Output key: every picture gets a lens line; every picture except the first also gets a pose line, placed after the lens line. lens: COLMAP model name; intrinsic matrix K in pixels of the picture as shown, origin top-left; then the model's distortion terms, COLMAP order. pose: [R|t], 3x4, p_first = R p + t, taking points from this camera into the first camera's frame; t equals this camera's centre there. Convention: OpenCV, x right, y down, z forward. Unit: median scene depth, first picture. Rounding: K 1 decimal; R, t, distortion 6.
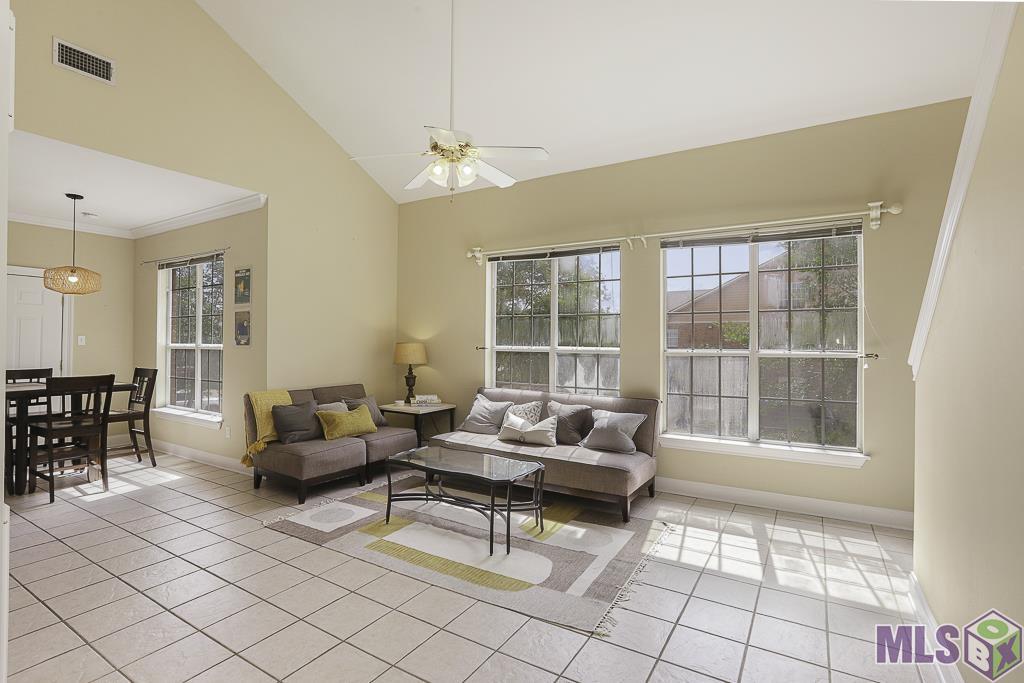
lens RADIAL K [[480.5, 0, 508.2], [0, 480.5, 330.1], [0, 0, 1]] dist [-0.051354, 0.033945]
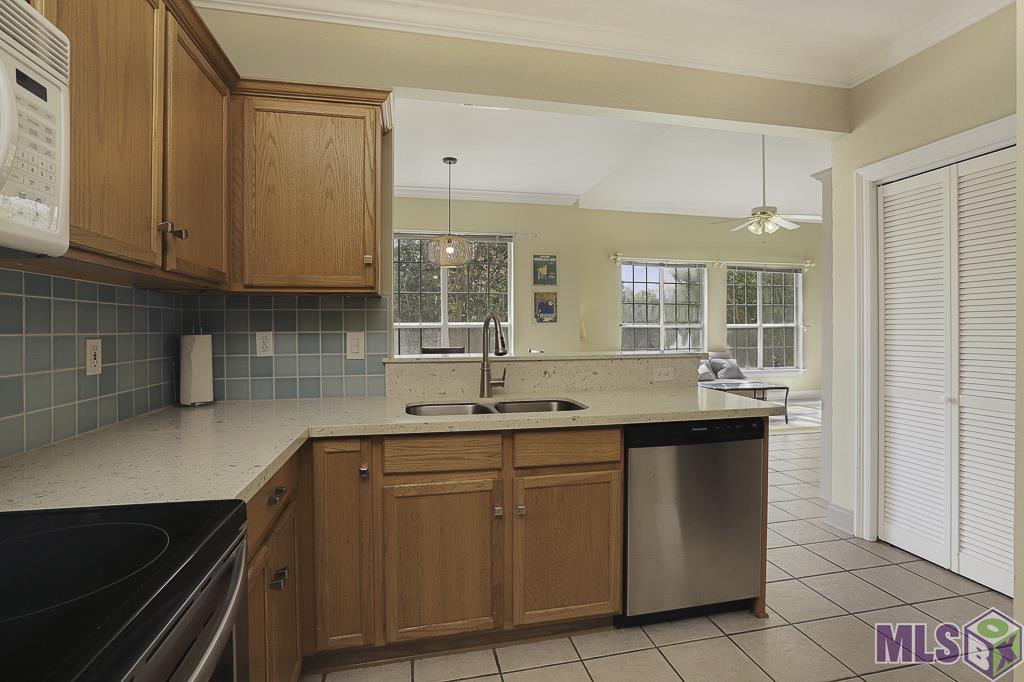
lens RADIAL K [[480.5, 0, 508.2], [0, 480.5, 329.6], [0, 0, 1]] dist [-0.051354, 0.033945]
pose [[0.724501, -0.008937, 0.689216, -1.416855], [-0.008384, 0.999728, 0.021776, 0.024899], [-0.689223, -0.021555, 0.724228, 0.232009]]
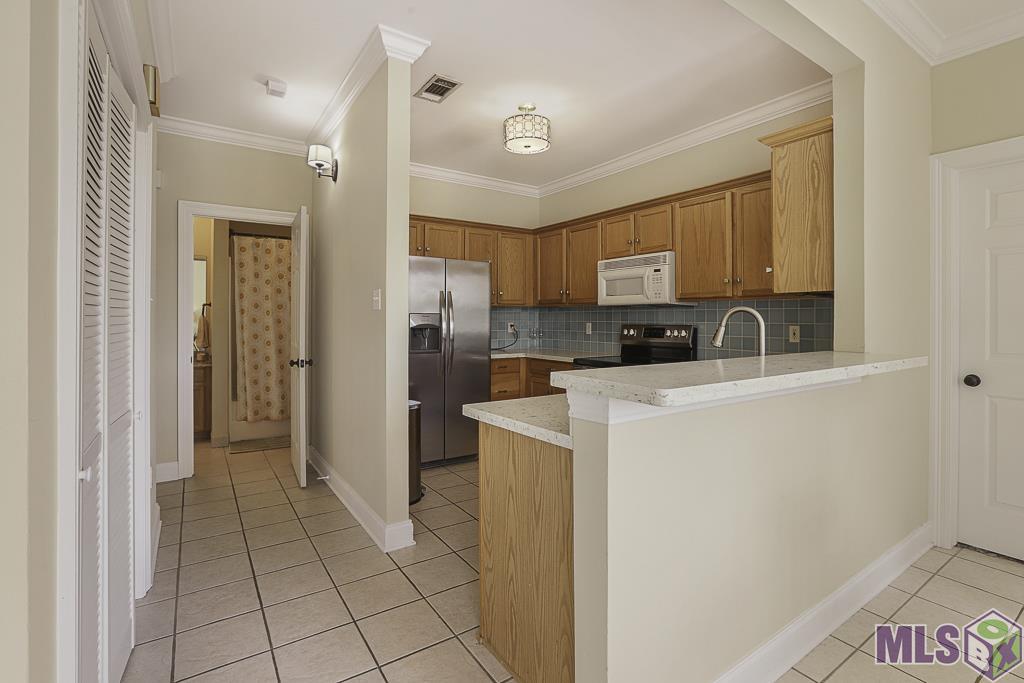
lens RADIAL K [[483.3, 0, 516.3], [0, 483.3, 318.6], [0, 0, 1]] dist [-0.053235, 0.035188]
pose [[-0.410772, -0.008219, -0.911701, -0.631534], [0.015330, 0.999756, -0.015920, 0.033229], [0.911609, -0.020515, -0.410546, 0.550342]]
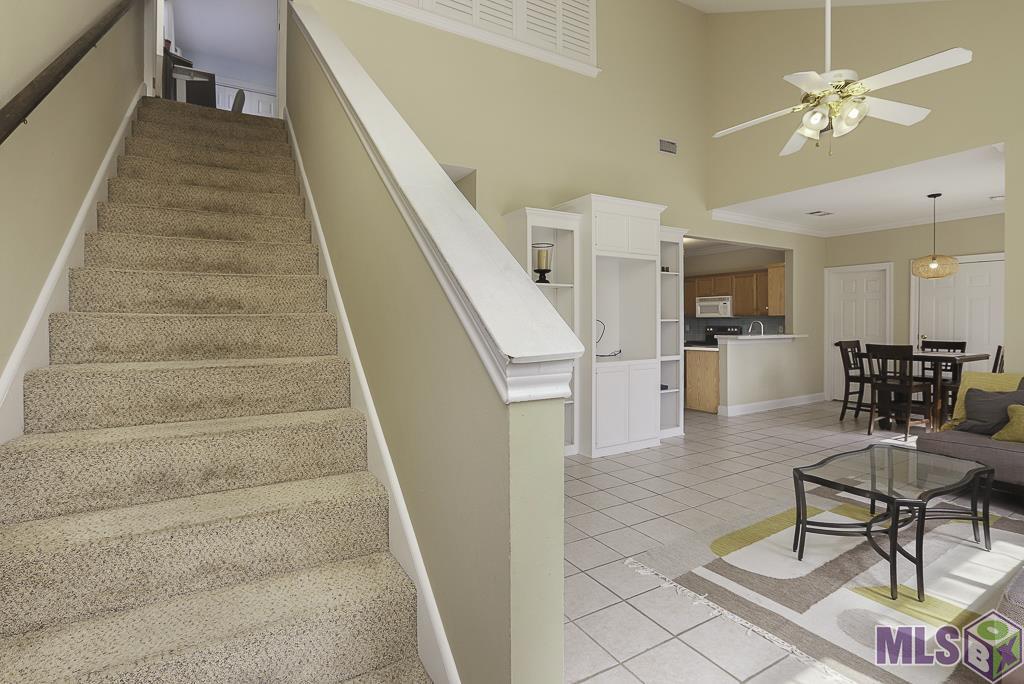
lens RADIAL K [[493.8, 0, 507.5], [0, 493.8, 326.0], [0, 0, 1]] dist [-0.044192, 0.019224]
pose [[-0.478829, 0.002754, -0.877904, 0.633914], [0.018082, 0.999814, -0.006726, 0.031457], [0.877722, -0.019095, -0.478789, 0.608168]]
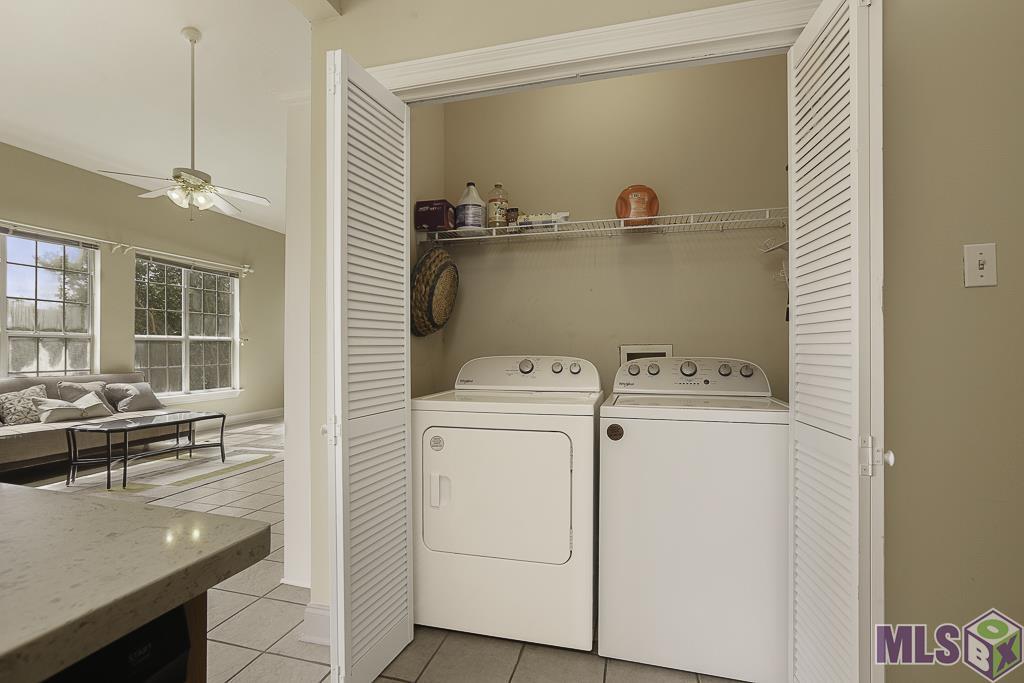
lens RADIAL K [[472.9, 0, 509.8], [0, 472.9, 347.5], [0, 0, 1]] dist [-0.001551, 0.007929]
pose [[-0.273482, -0.002776, 0.961873, -1.115798], [-0.021884, 0.999755, -0.003337, 0.052000], [-0.961628, -0.021962, -0.273476, 0.331113]]
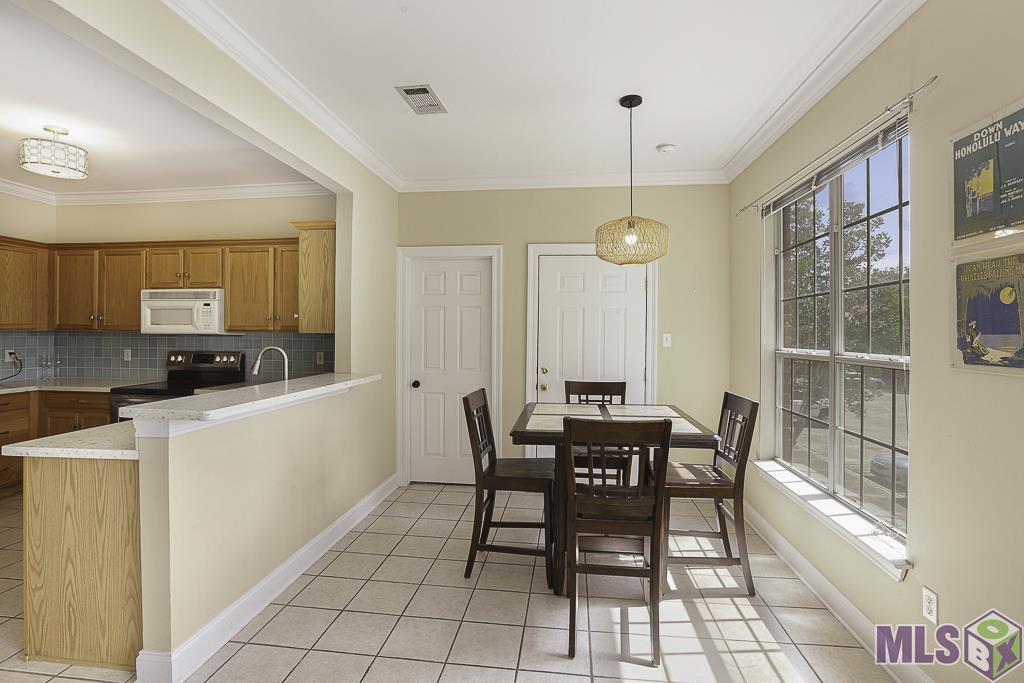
lens RADIAL K [[485.2, 0, 516.1], [0, 485.2, 331.7], [0, 0, 1]] dist [-0.044482, 0.016715]
pose [[0.419351, -0.004349, -0.907814, -0.410468], [0.016822, 0.999854, 0.002981, 0.002914], [0.907668, -0.016522, 0.419363, 0.585699]]
